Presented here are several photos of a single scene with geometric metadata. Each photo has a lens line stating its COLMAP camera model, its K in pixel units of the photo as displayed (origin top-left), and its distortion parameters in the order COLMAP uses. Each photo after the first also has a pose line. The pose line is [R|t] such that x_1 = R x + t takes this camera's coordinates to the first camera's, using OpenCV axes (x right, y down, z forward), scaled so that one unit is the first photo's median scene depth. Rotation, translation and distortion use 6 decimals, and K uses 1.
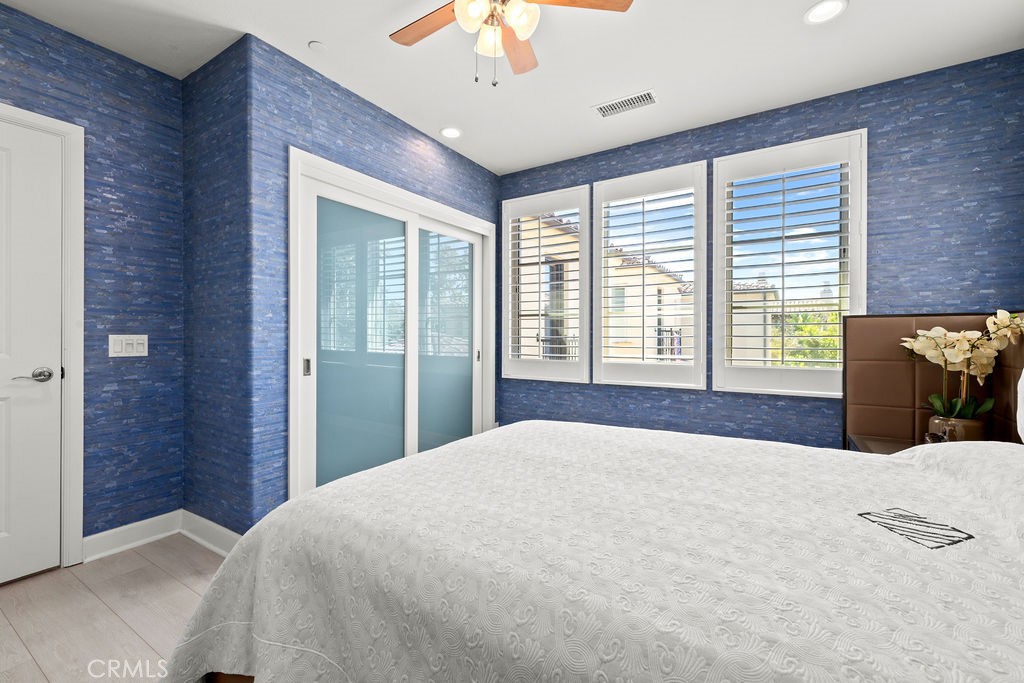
lens RADIAL K [[434.3, 0, 507.9], [0, 434.3, 342.8], [0, 0, 1]] dist [0.002015, 0.000754]
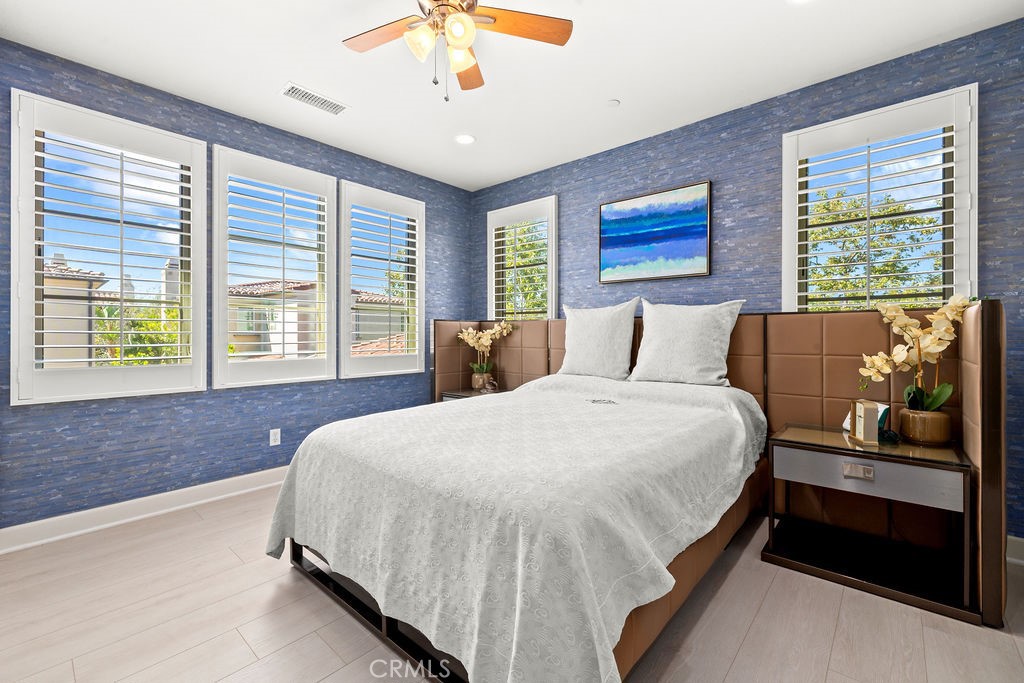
lens RADIAL K [[434.3, 0, 510.1], [0, 434.3, 335.3], [0, 0, 1]] dist [0.002015, 0.000754]
pose [[0.164412, -0.003874, 0.986384, -0.556381], [0.014371, 0.999896, 0.001532, -0.001234], [-0.986287, 0.013924, 0.164450, 0.343393]]
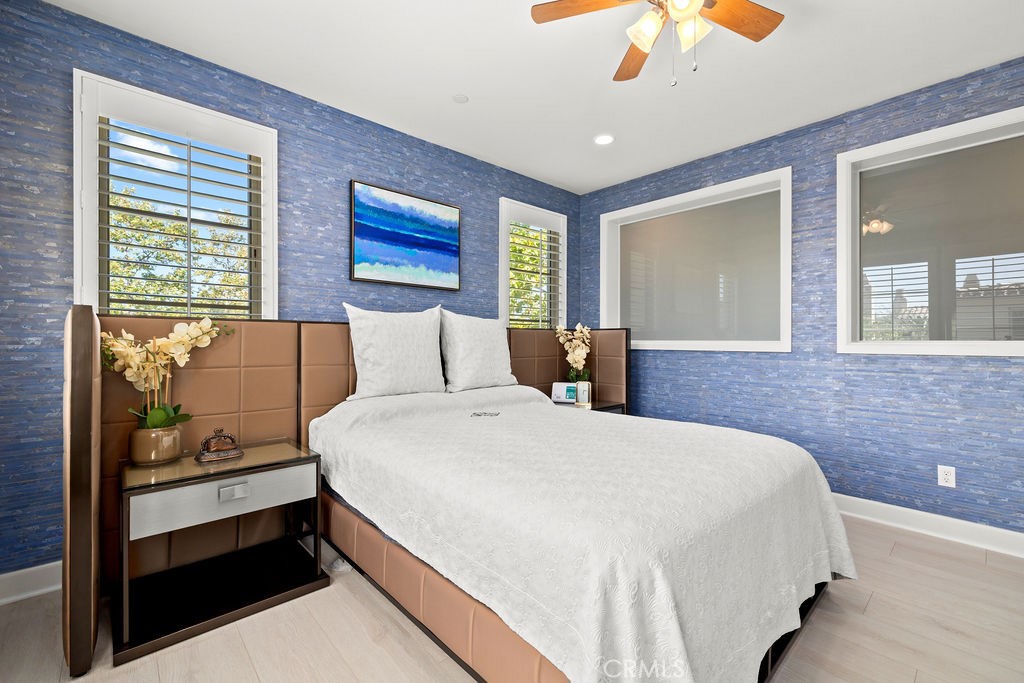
lens RADIAL K [[434.3, 0, 516.3], [0, 434.3, 343.1], [0, 0, 1]] dist [0.002015, 0.000754]
pose [[-0.963267, -0.007157, 0.268450, 0.024818], [-0.002550, 0.999843, 0.017508, -0.015506], [-0.268534, 0.016181, -0.963134, 1.066959]]
